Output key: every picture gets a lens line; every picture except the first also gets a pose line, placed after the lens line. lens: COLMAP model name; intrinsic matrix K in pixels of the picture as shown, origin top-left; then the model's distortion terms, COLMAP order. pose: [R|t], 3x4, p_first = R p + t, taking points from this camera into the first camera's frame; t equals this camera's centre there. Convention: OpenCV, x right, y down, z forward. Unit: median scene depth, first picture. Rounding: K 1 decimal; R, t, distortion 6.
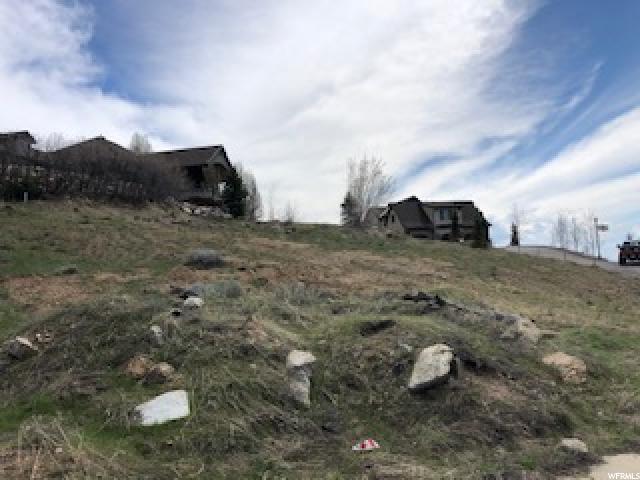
lens RADIAL K [[524.0, 0, 323.4], [0, 524.0, 233.5], [0, 0, 1]] dist [0.056147, -0.060980]
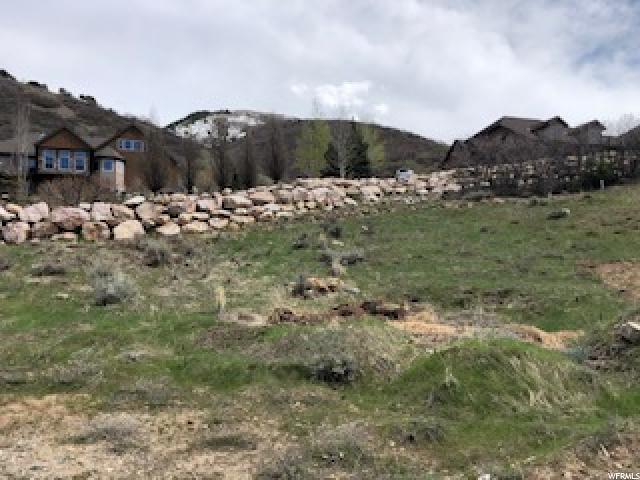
lens RADIAL K [[524.0, 0, 323.4], [0, 524.0, 233.5], [0, 0, 1]] dist [0.056147, -0.060980]
pose [[0.543071, -0.062048, -0.837391, -0.013283], [0.084350, 0.996253, -0.019117, -0.000553], [0.835440, -0.060252, 0.546270, -0.009501]]
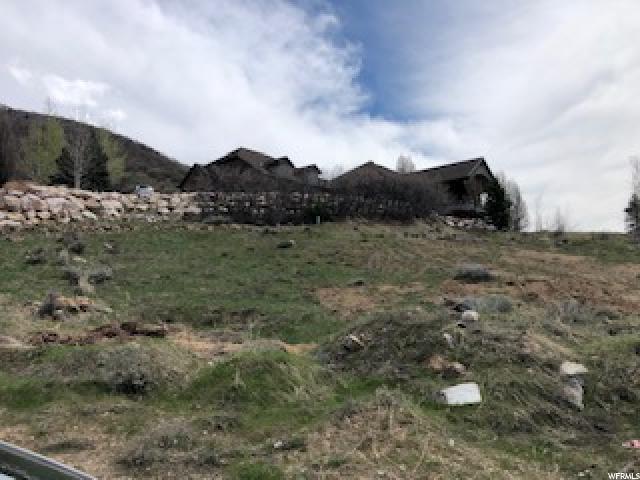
lens RADIAL K [[531.1, 0, 319.5], [0, 531.1, 236.4], [0, 0, 1]] dist [0.041992, -0.007597]
pose [[0.882732, -0.027859, -0.469050, 0.008864], [0.022415, 0.999601, -0.017187, -0.016591], [0.469342, 0.004658, 0.883004, -0.106079]]
